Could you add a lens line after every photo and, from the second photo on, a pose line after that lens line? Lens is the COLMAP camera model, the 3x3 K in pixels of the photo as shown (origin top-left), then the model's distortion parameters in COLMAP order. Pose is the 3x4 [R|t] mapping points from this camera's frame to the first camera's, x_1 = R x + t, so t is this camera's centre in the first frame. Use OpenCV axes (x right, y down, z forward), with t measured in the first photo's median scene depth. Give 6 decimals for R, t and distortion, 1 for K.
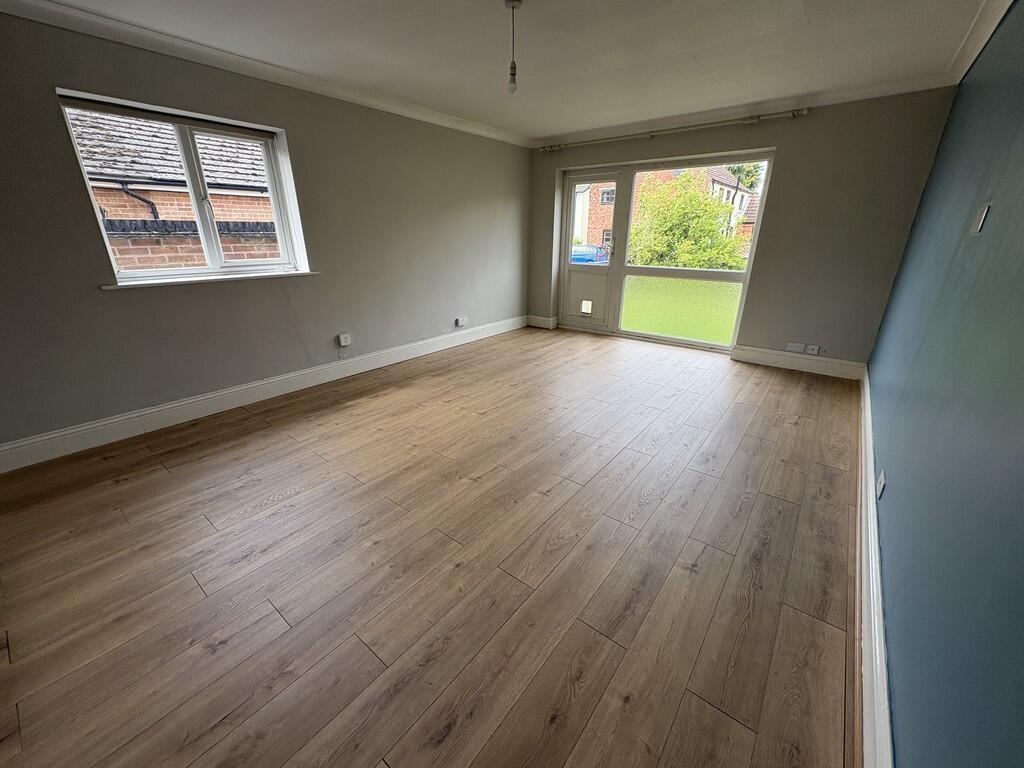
lens RADIAL K [[406.8, 0, 511.7], [0, 406.8, 385.4], [0, 0, 1]] dist [-0.001240, -0.000128]
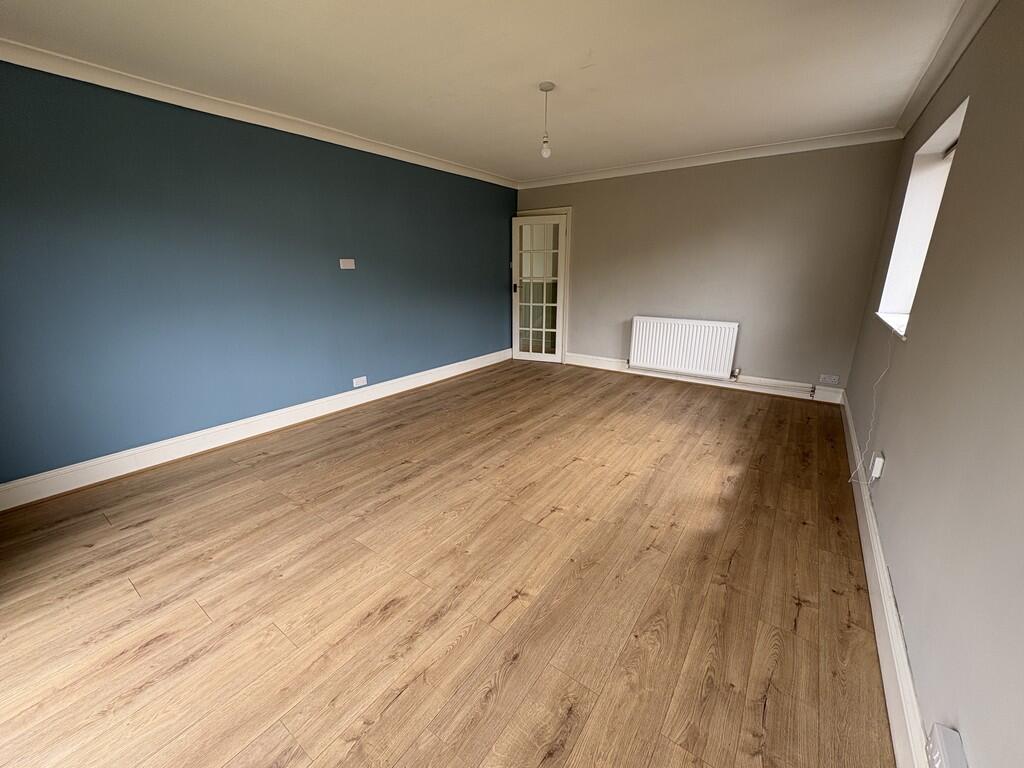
lens RADIAL K [[406.8, 0, 512.7], [0, 406.8, 383.6], [0, 0, 1]] dist [-0.001240, -0.000128]
pose [[-0.998898, 0.011888, -0.045401, 0.108751], [-0.017732, 0.800076, 0.599636, -0.598477], [0.043453, 0.599781, -0.798984, 1.567395]]
